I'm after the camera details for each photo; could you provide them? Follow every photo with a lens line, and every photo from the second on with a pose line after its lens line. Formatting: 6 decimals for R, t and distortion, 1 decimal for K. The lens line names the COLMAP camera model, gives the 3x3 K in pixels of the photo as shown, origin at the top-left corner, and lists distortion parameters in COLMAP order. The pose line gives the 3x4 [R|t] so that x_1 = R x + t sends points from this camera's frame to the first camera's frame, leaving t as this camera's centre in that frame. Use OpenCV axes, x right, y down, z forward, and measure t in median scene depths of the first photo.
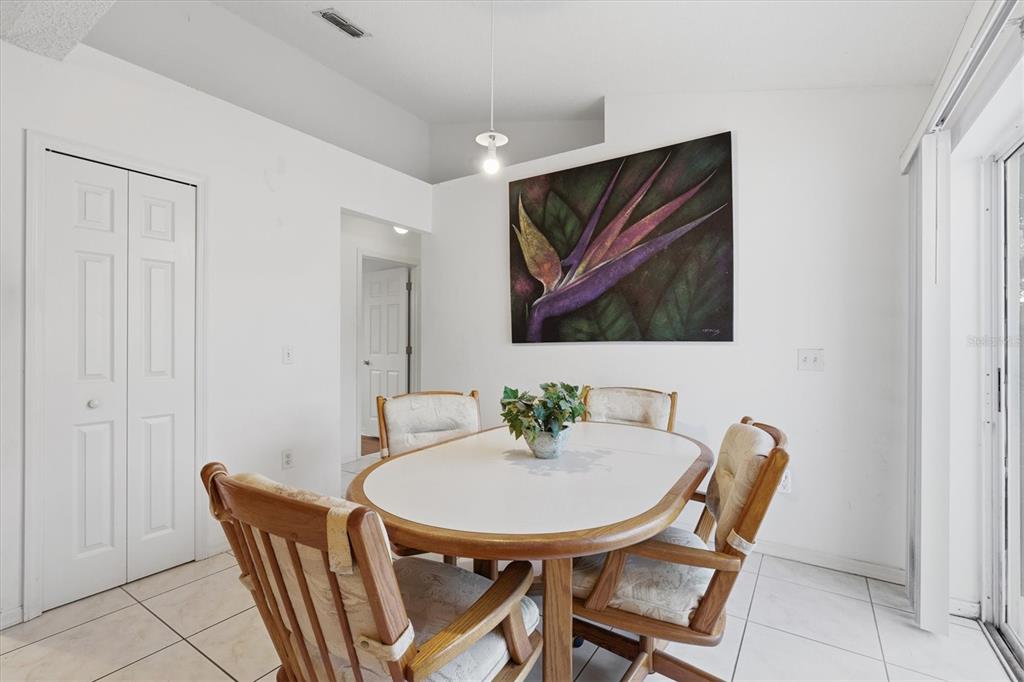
lens RADIAL K [[467.2, 0, 510.6], [0, 467.2, 339.6], [0, 0, 1]] dist [0.000301, 0.000809]
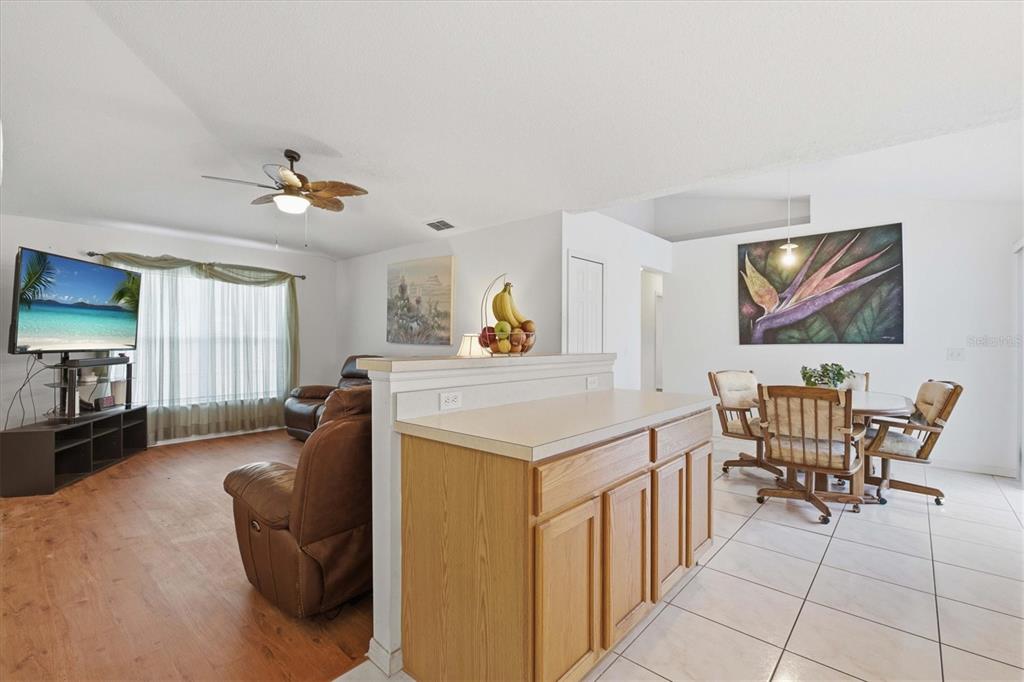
lens RADIAL K [[467.2, 0, 511.3], [0, 467.2, 339.4], [0, 0, 1]] dist [0.000301, 0.000809]
pose [[0.990822, -0.003074, -0.135142, -0.665951], [0.002932, 0.999995, -0.001249, -0.013261], [0.135145, 0.000841, 0.990826, -0.831023]]
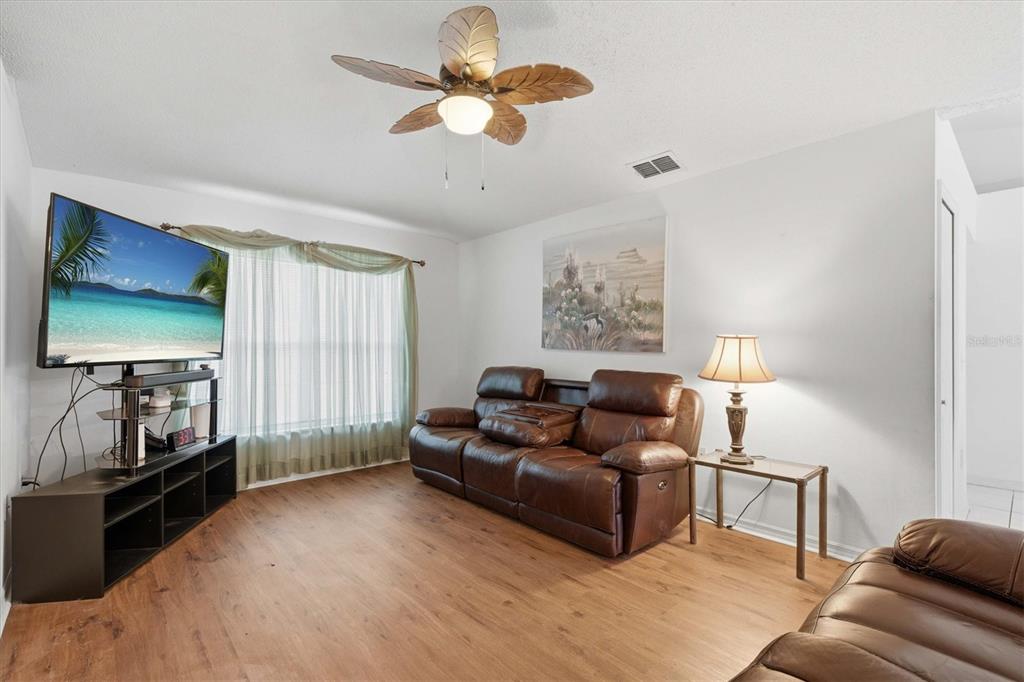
lens RADIAL K [[467.2, 0, 507.3], [0, 467.2, 344.1], [0, 0, 1]] dist [0.000301, 0.000809]
pose [[0.967090, -0.005809, -0.254370, -1.215051], [0.005050, 0.999981, -0.003637, -0.013054], [0.254386, 0.002233, 0.967100, -0.325395]]
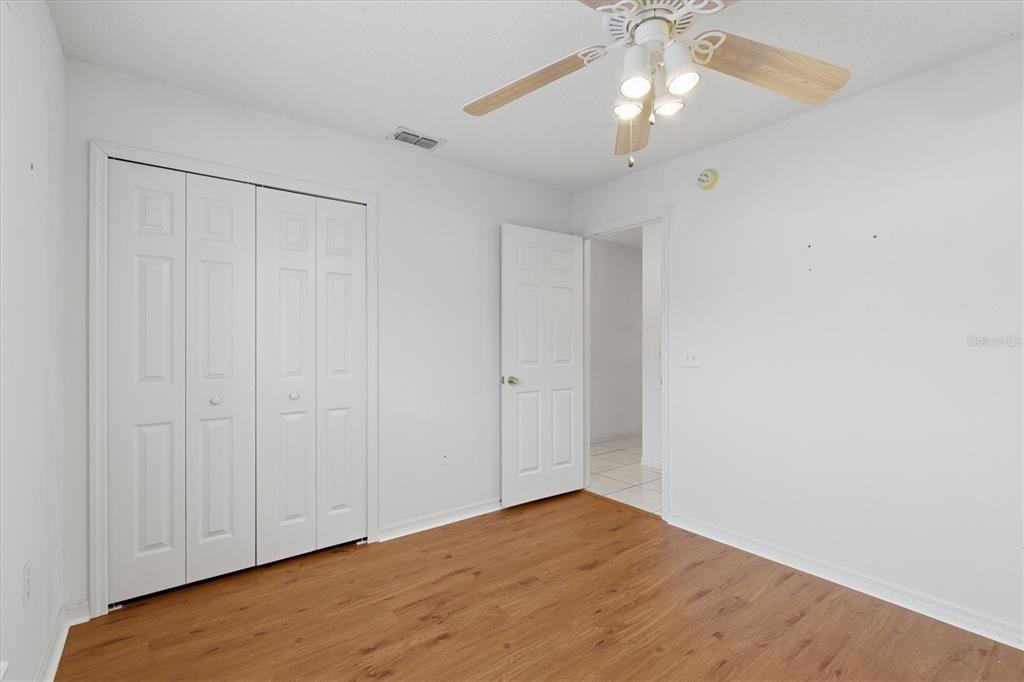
lens RADIAL K [[467.2, 0, 522.9], [0, 467.2, 344.6], [0, 0, 1]] dist [0.000301, 0.000809]
pose [[0.949772, -0.002784, -0.312931, 0.092390], [0.005363, 0.999958, 0.007381, 0.001247], [0.312898, -0.008688, 0.949747, 0.142911]]
